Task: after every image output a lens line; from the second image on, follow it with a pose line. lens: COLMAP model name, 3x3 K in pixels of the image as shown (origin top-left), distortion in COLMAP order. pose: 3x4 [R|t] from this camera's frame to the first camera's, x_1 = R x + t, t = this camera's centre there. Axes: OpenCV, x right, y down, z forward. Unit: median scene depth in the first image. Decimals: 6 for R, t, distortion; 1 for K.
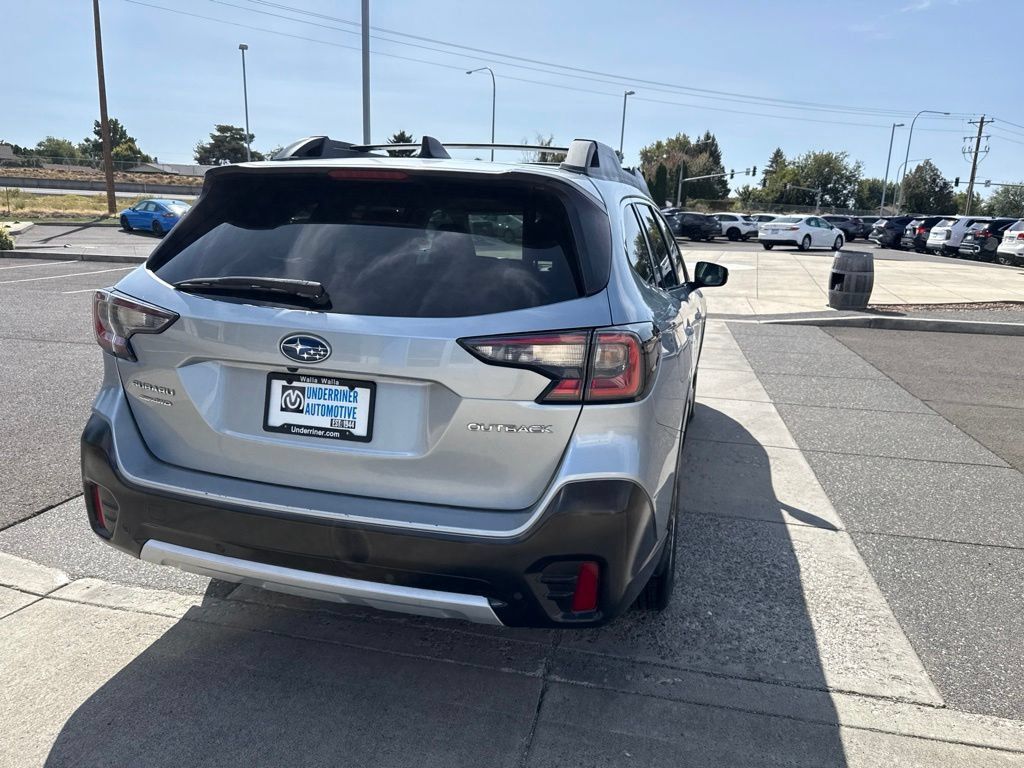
lens RADIAL K [[734.0, 0, 515.7], [0, 734.0, 374.2], [0, 0, 1]] dist [0.046722, -0.068274]
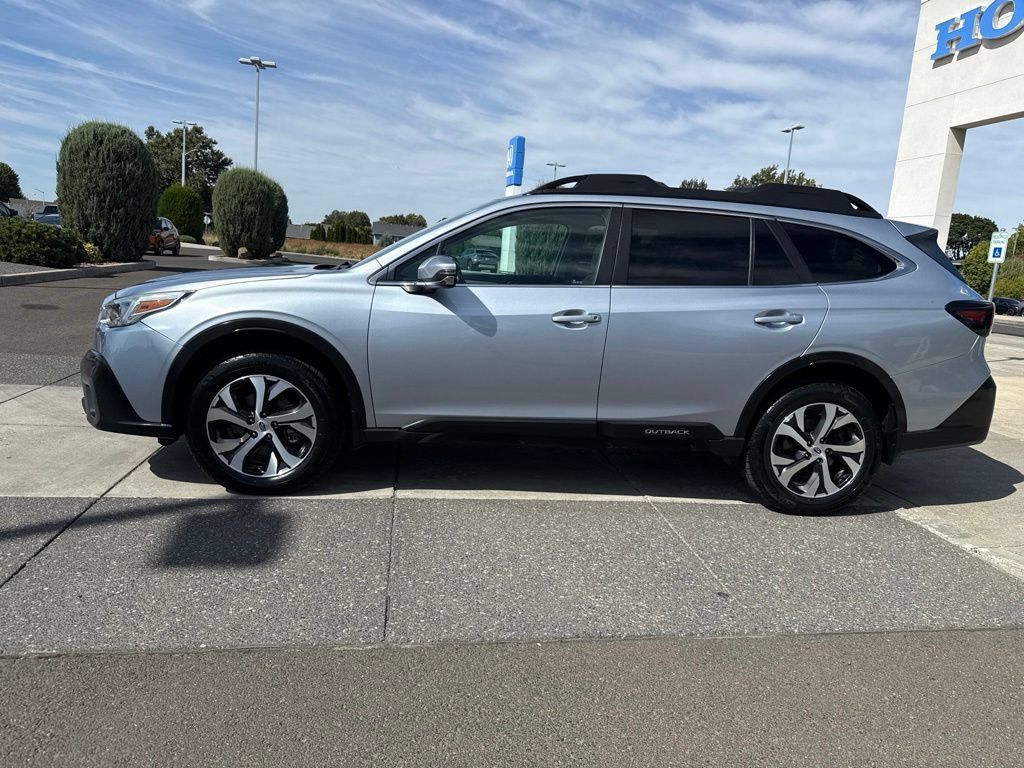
lens RADIAL K [[734.4, 0, 523.6], [0, 734.4, 377.5], [0, 0, 1]] dist [0.026765, -0.027055]
pose [[-0.352089, -0.216270, 0.910638, -1.879416], [0.111101, 0.956402, 0.270094, -0.564459], [-0.929349, 0.196270, -0.312711, 2.730301]]
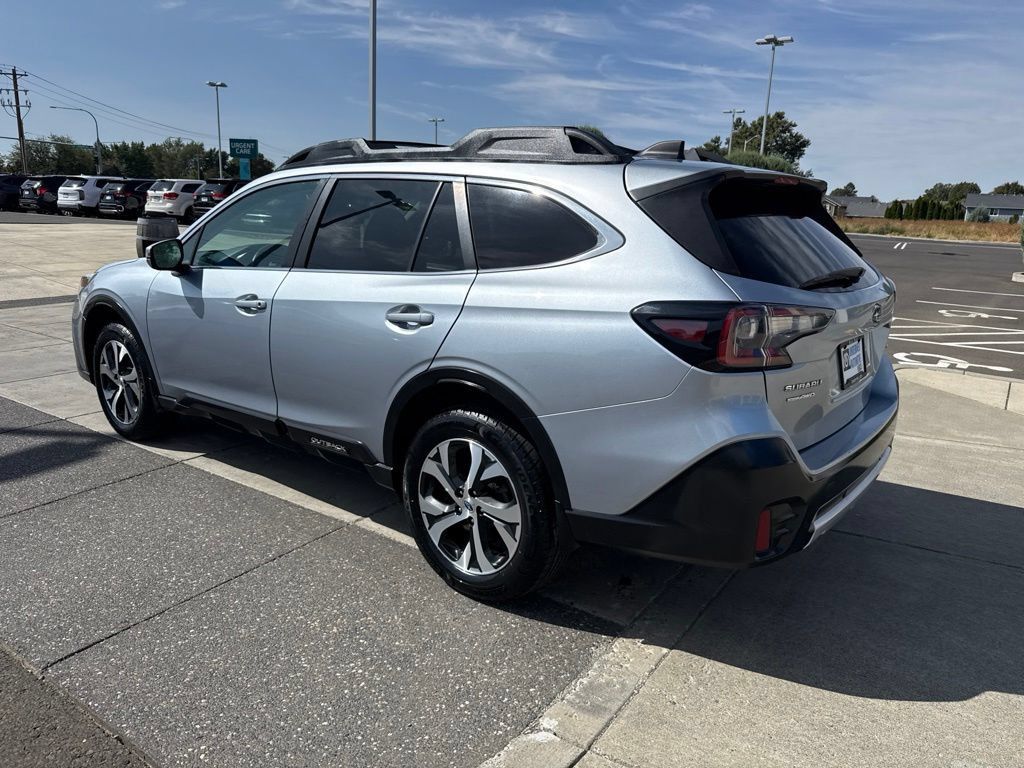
lens RADIAL K [[734.2, 0, 523.2], [0, 734.2, 369.0], [0, 0, 1]] dist [0.046319, -0.055261]
pose [[0.385594, -0.225308, 0.894736, -1.573300], [0.180493, 0.969411, 0.166327, -0.250401], [-0.904842, 0.097359, 0.414466, 0.909046]]
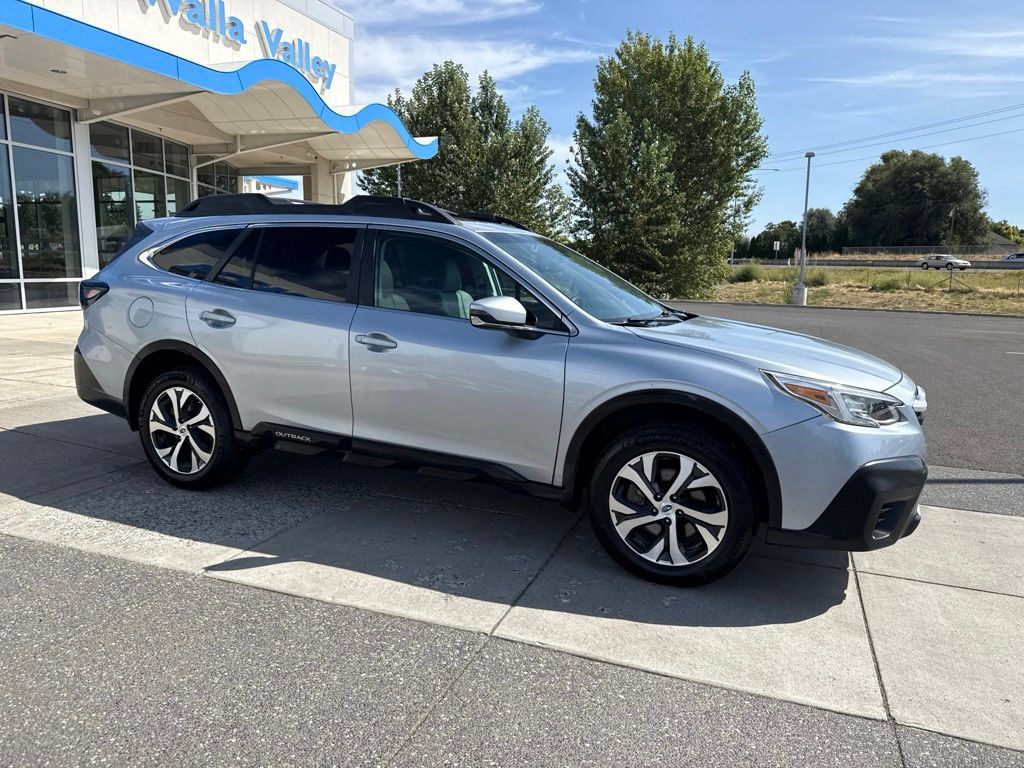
lens RADIAL K [[712.1, 0, 512.0], [0, 712.1, 384.0], [0, 0, 1]] dist [0.070368, -0.122399]
pose [[-0.134910, 0.122110, -0.983305, 2.067206], [-0.240184, 0.958751, 0.152014, -0.385198], [0.961307, 0.256682, -0.100016, 2.355701]]
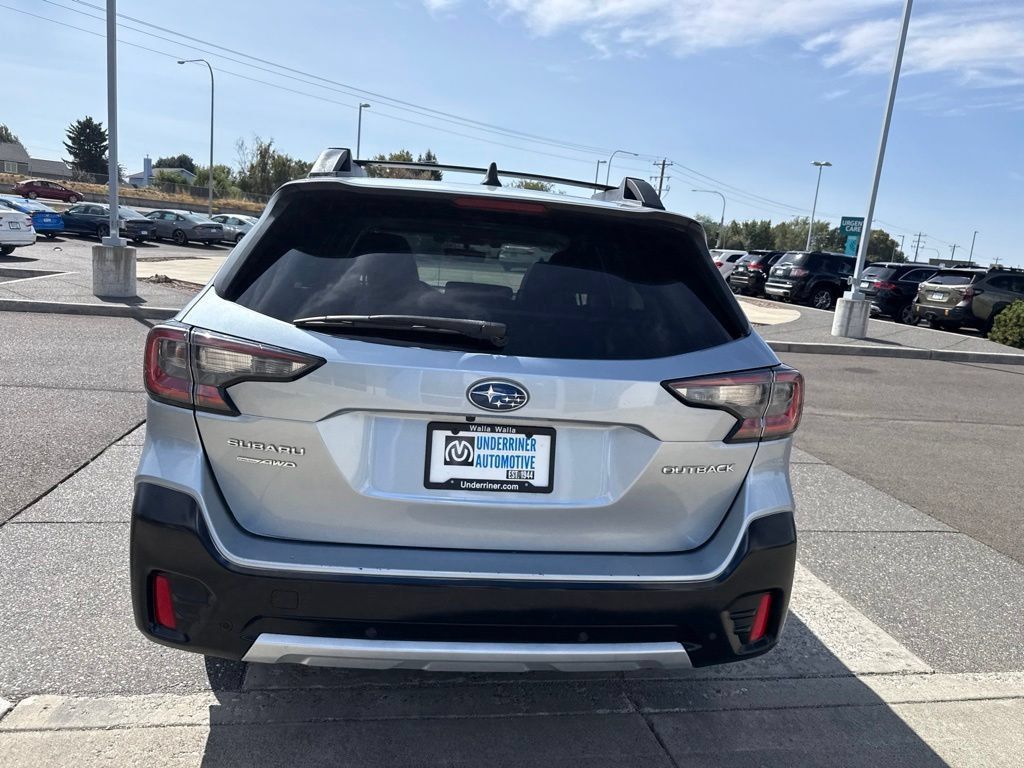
lens RADIAL K [[734.2, 0, 523.2], [0, 734.2, 369.0], [0, 0, 1]] dist [0.046319, -0.055261]
pose [[0.927121, -0.019310, 0.374263, -0.526096], [0.028075, 0.999444, -0.017983, -0.044632], [-0.373708, 0.027180, 0.927148, 0.126920]]
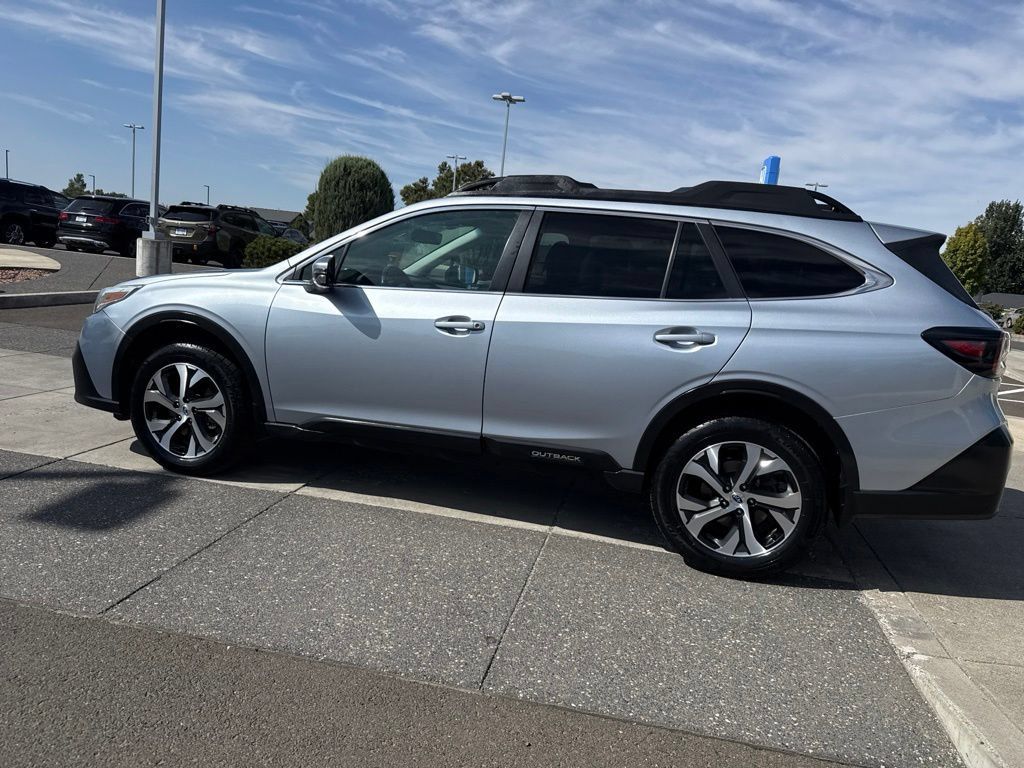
lens RADIAL K [[734.2, 0, 523.2], [0, 734.2, 369.0], [0, 0, 1]] dist [0.046319, -0.055261]
pose [[-0.003589, -0.186765, 0.982398, -1.944945], [0.118630, 0.975388, 0.185866, -0.412954], [-0.992932, 0.117209, 0.018655, 1.908592]]
